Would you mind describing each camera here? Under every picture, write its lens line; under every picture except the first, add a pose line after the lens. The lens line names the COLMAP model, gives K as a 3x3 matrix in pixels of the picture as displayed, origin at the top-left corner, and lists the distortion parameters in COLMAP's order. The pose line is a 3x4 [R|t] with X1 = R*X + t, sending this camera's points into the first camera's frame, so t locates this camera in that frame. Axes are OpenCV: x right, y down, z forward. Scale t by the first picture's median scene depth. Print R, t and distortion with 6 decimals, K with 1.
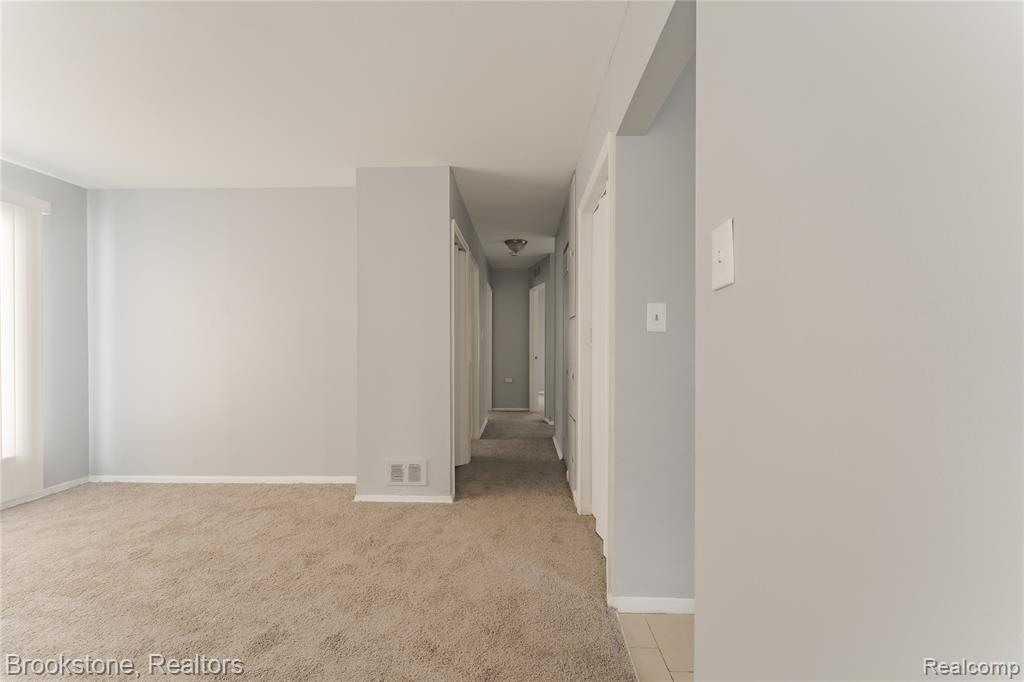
lens RADIAL K [[412.4, 0, 505.6], [0, 412.4, 341.5], [0, 0, 1]] dist [-0.001674, 0.000219]
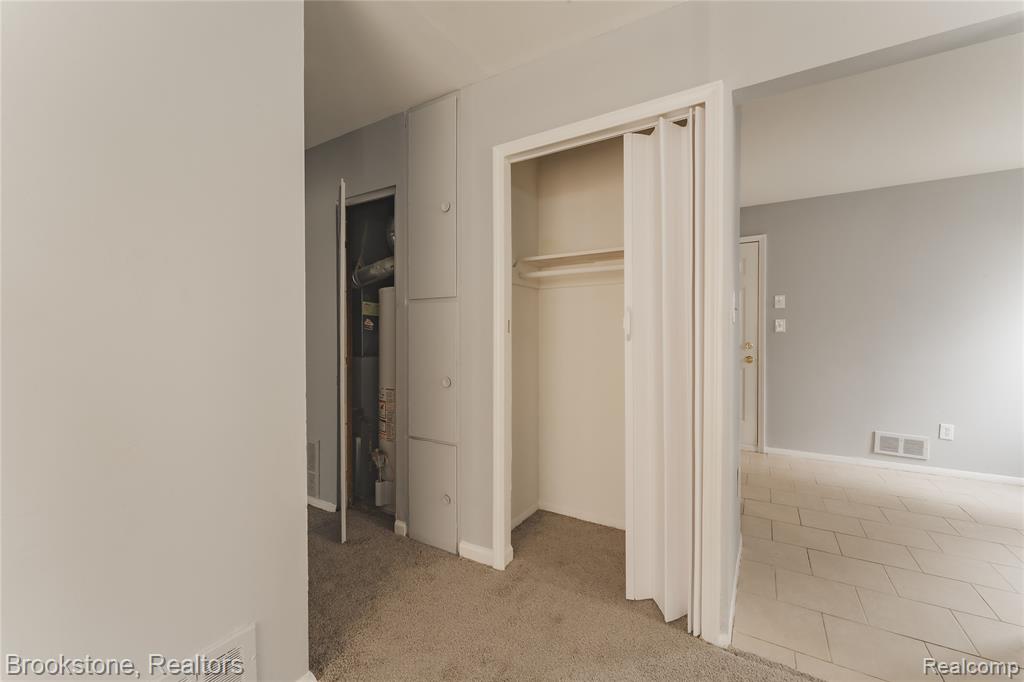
lens RADIAL K [[412.4, 0, 505.6], [0, 412.4, 340.5], [0, 0, 1]] dist [-0.001674, 0.000219]
pose [[0.481171, -0.002681, 0.876623, -0.423013], [-0.000479, 0.999994, 0.003322, 0.011453], [-0.876627, -0.002019, 0.481167, 0.597711]]
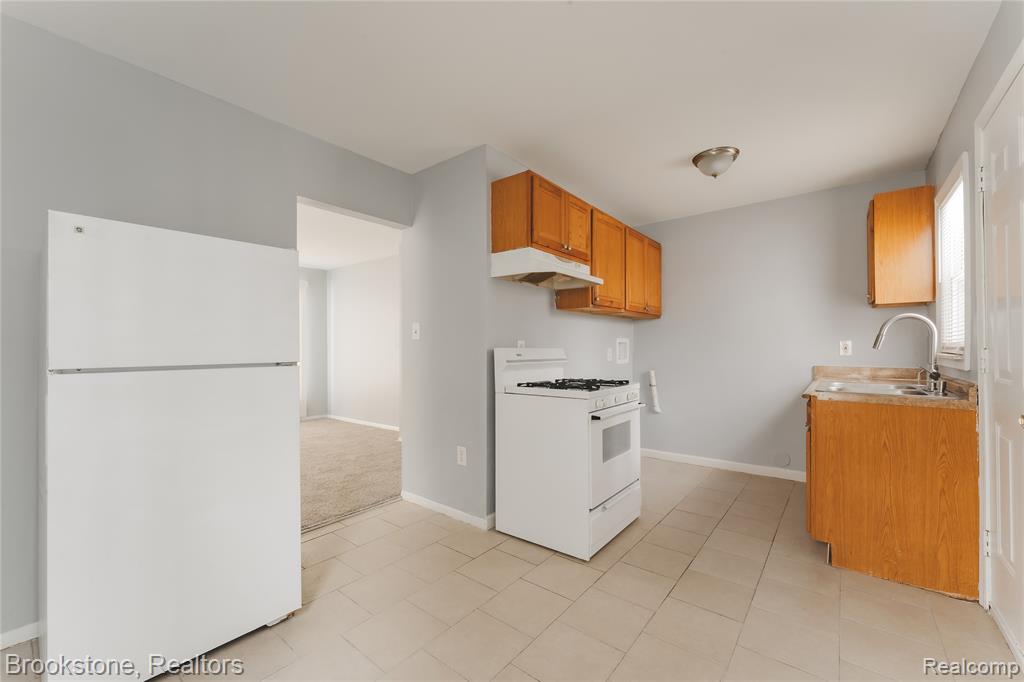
lens RADIAL K [[412.4, 0, 511.6], [0, 412.4, 346.9], [0, 0, 1]] dist [-0.001674, 0.000219]
pose [[0.805402, -0.003223, -0.592720, 1.013979], [0.004132, 0.999991, 0.000178, 0.003533], [0.592715, -0.002592, 0.805408, -0.085167]]
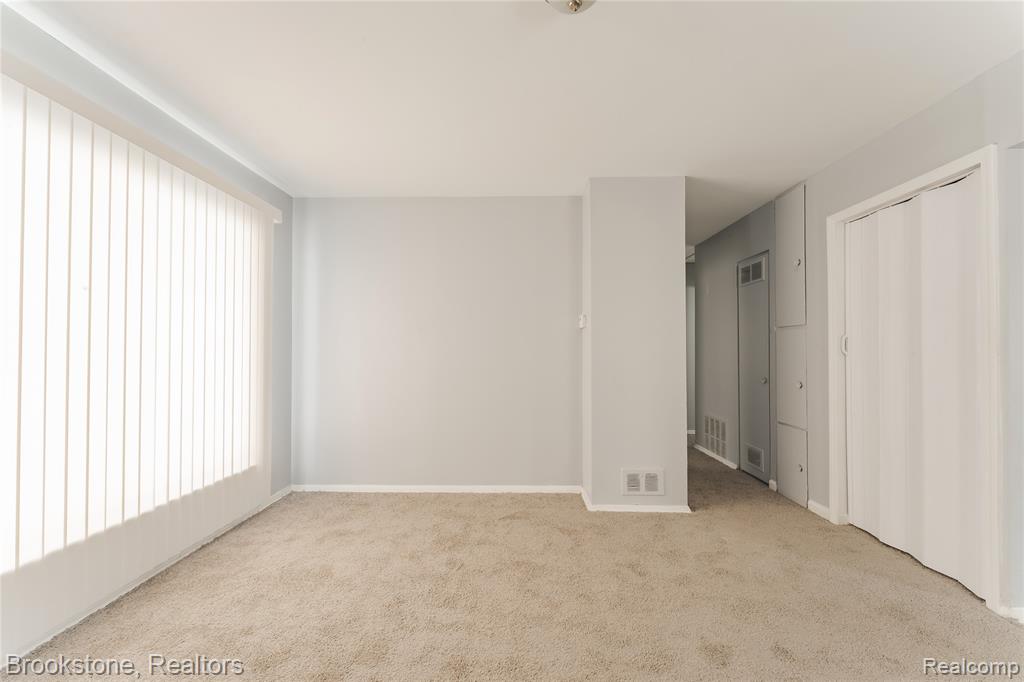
lens RADIAL K [[412.4, 0, 505.1], [0, 412.4, 343.4], [0, 0, 1]] dist [-0.001674, 0.000219]
pose [[0.999993, 0.002403, 0.002990, -0.577470], [-0.002352, 0.999852, -0.017018, 0.001740], [-0.003030, 0.017011, 0.999851, 0.001826]]
